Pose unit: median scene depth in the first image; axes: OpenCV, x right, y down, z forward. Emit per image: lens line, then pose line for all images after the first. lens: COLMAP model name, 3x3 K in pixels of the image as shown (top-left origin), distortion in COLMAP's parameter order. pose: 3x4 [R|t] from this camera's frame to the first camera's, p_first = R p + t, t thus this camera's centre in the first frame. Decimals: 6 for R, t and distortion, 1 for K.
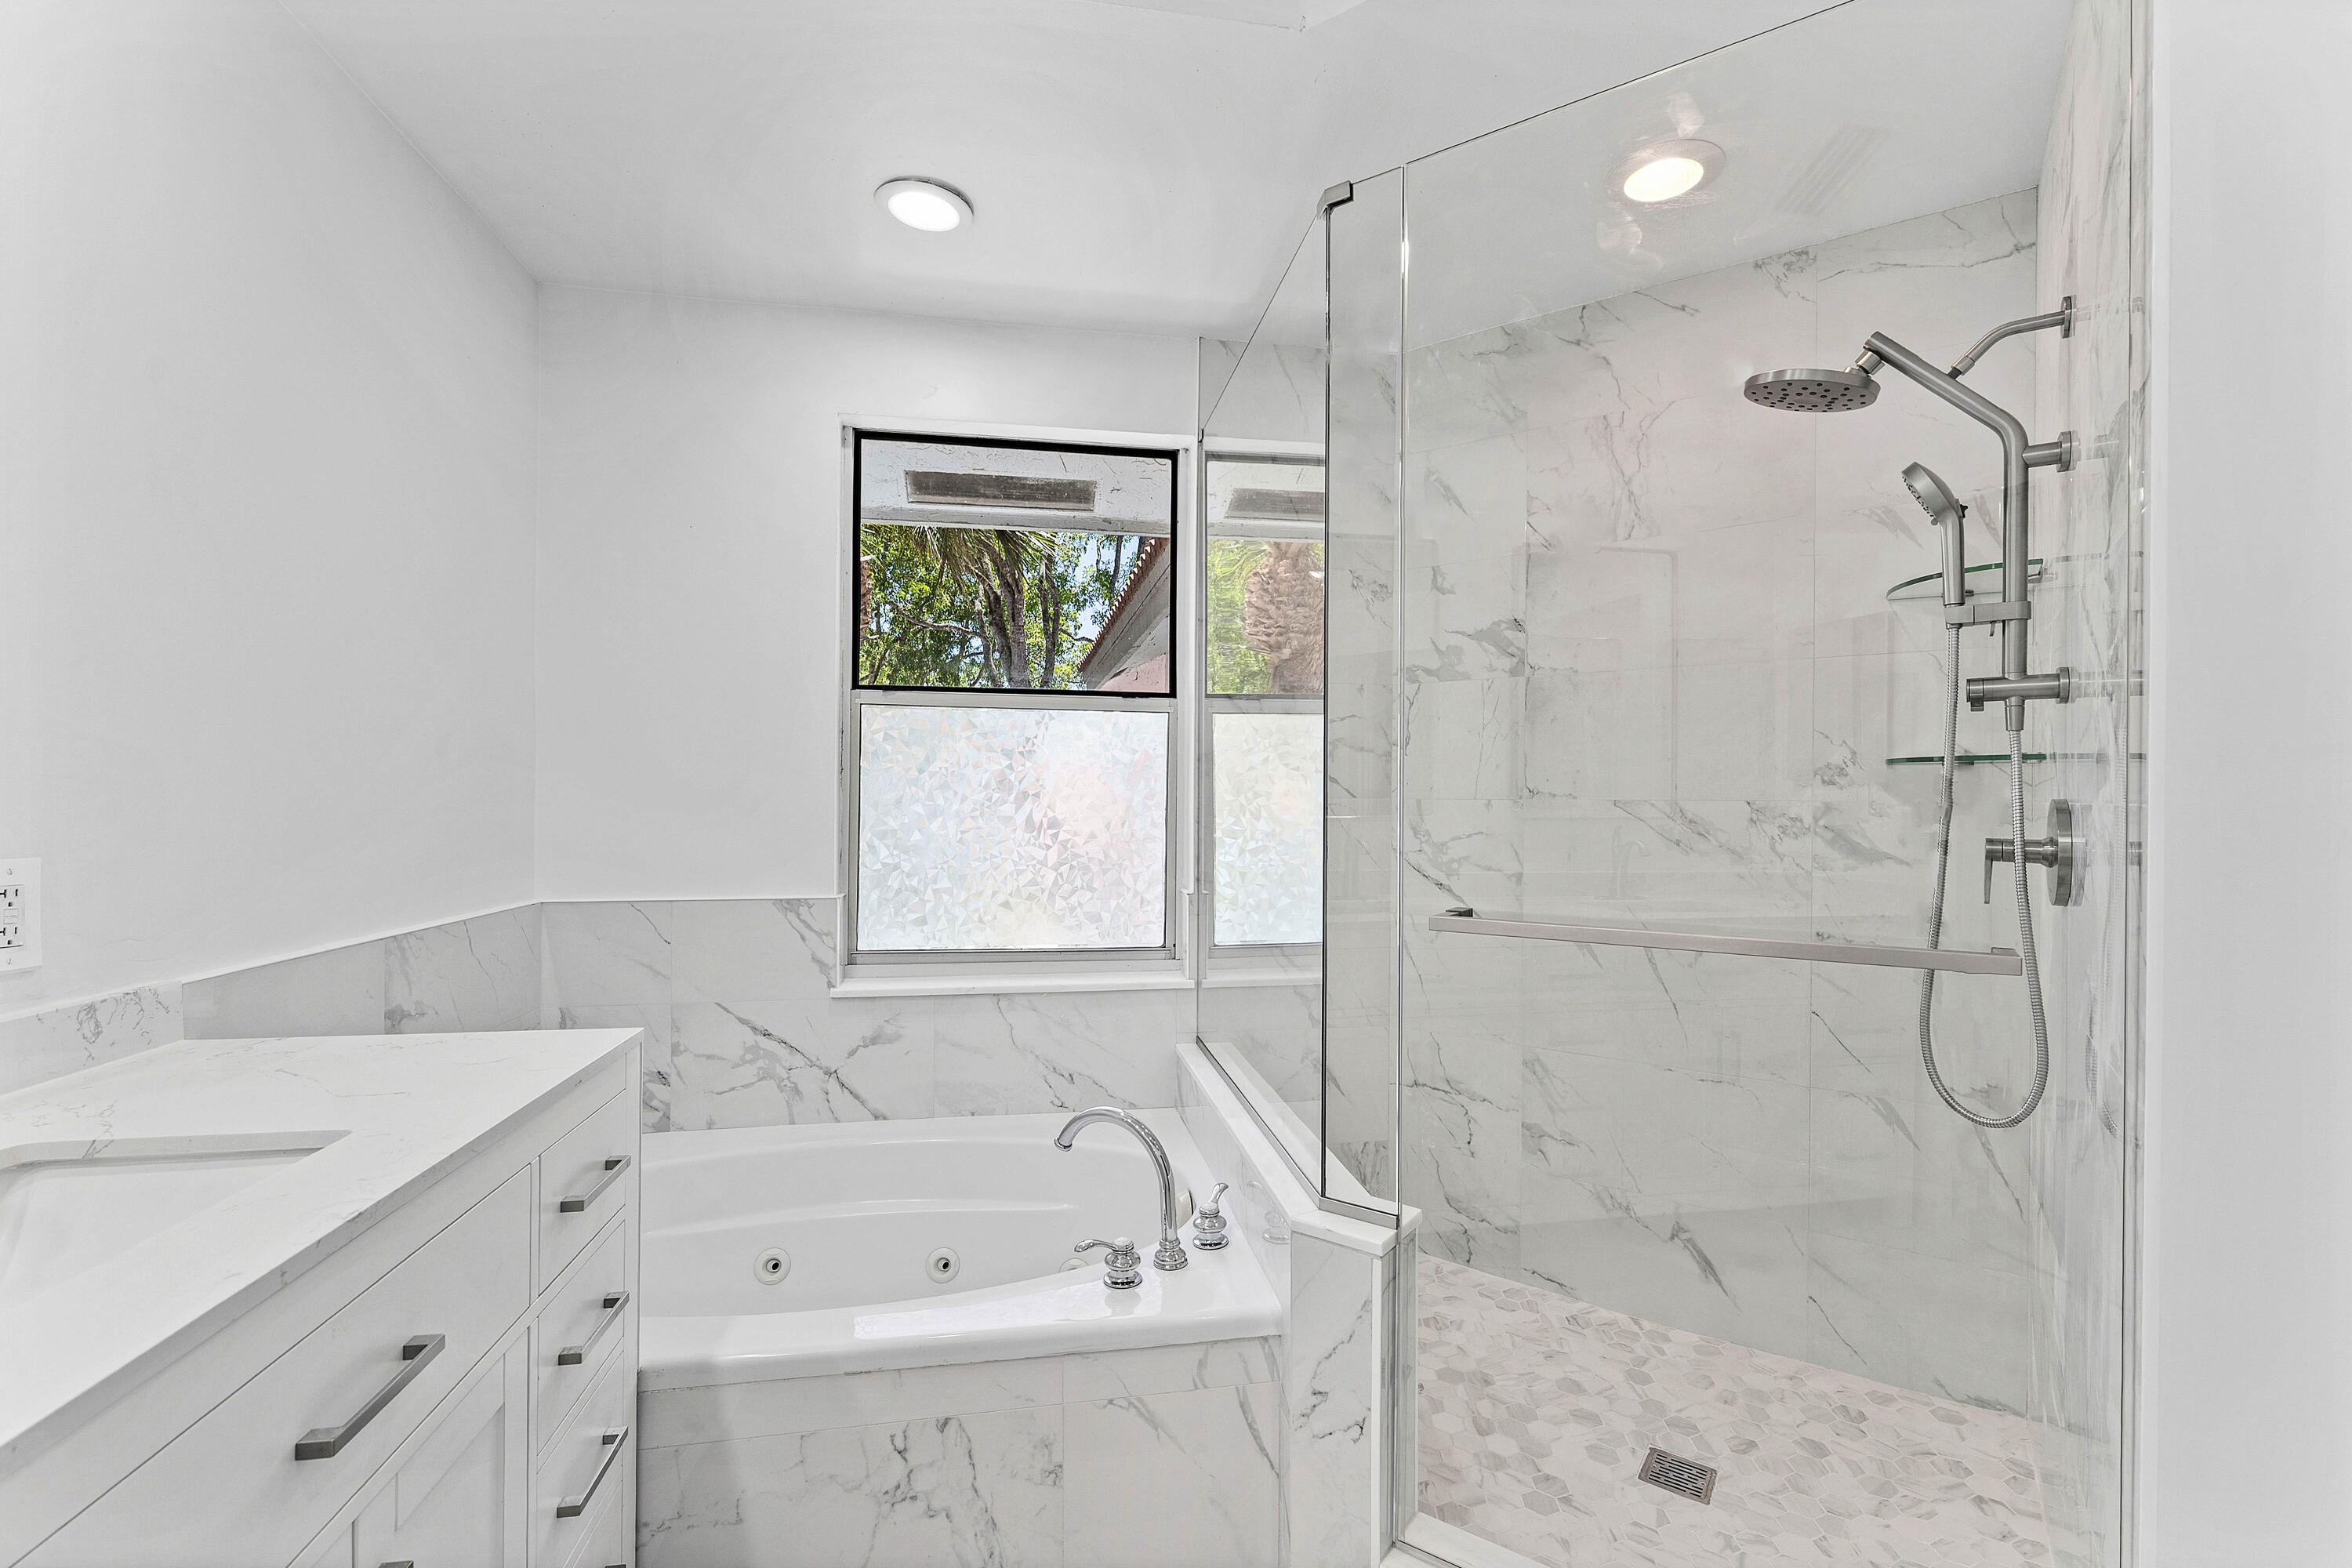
lens RADIAL K [[1025.6, 0, 1180.6], [0, 1025.6, 793.4], [0, 0, 1]] dist [-0.002492, -0.000046]
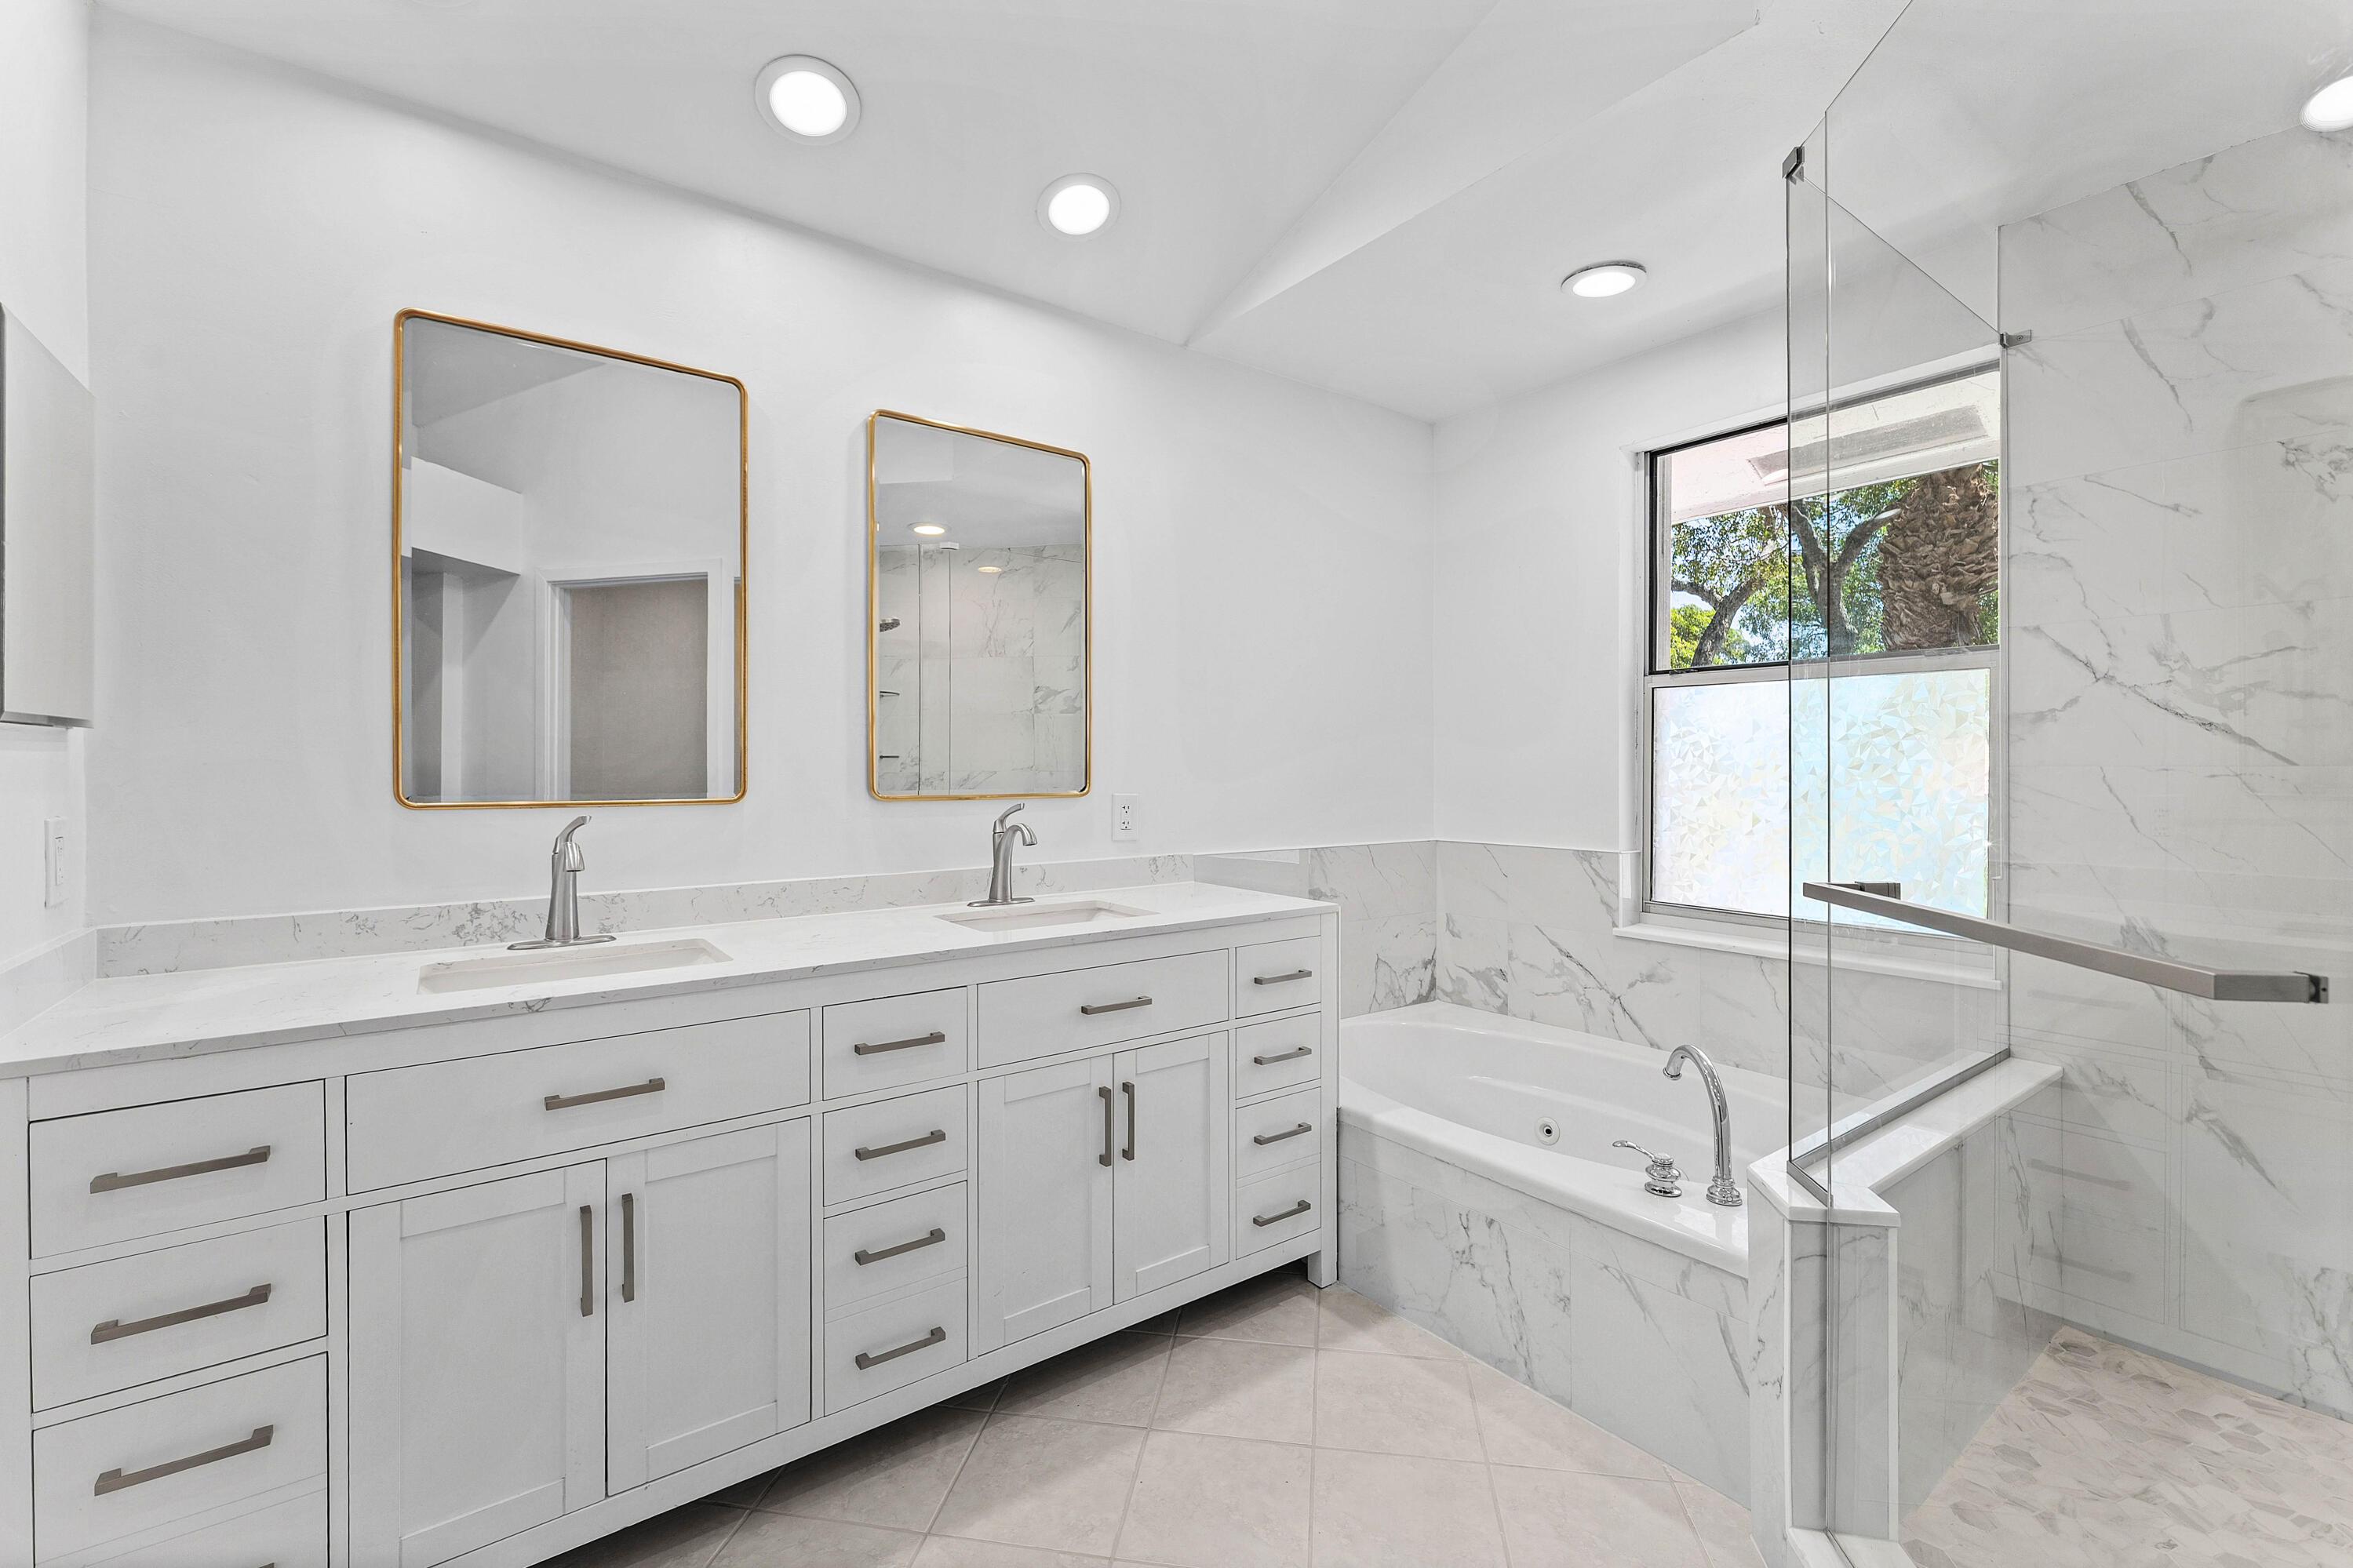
lens RADIAL K [[1009.7, 0, 1179.8], [0, 1009.7, 774.4], [0, 0, 1]] dist [0.000205, -0.000677]
pose [[0.445575, -0.000668, -0.895244, 0.507904], [0.003876, 0.999992, 0.001182, 0.007467], [0.895236, -0.003997, 0.445574, 0.016770]]
